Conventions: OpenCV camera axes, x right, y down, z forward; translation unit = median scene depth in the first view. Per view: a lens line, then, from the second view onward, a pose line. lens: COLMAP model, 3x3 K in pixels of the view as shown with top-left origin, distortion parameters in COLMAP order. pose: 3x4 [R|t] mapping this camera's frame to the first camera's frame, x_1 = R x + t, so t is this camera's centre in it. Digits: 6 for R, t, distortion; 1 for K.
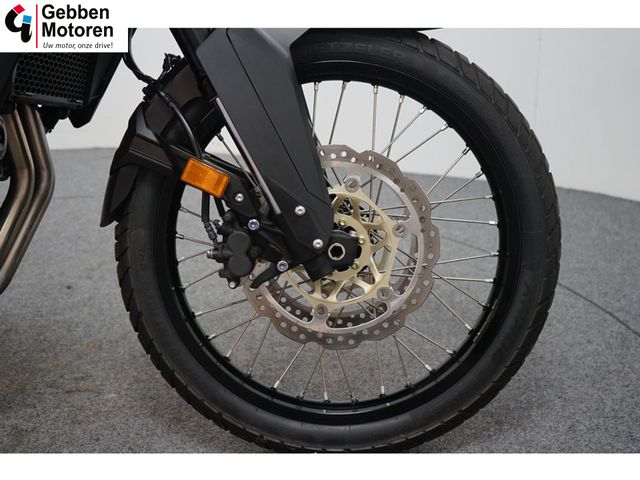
lens RADIAL K [[840.9, 0, 320.0], [0, 840.9, 240.2], [0, 0, 1]] dist [-0.026759, 0.000000]
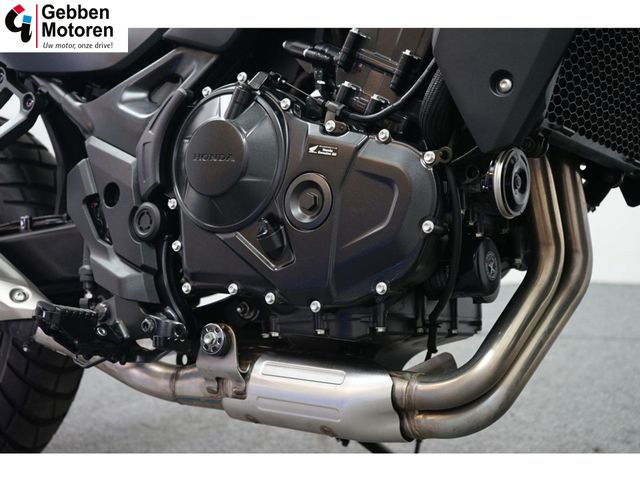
lens RADIAL K [[1030.1, 0, 319.6], [0, 1030.1, 235.3], [0, 0, 1]] dist [-0.001674, 0.000000]
pose [[0.836270, 0.050608, -0.545977, -0.025774], [-0.151172, 0.978420, -0.140858, 0.035617], [0.527066, 0.200331, 0.825874, 0.109139]]
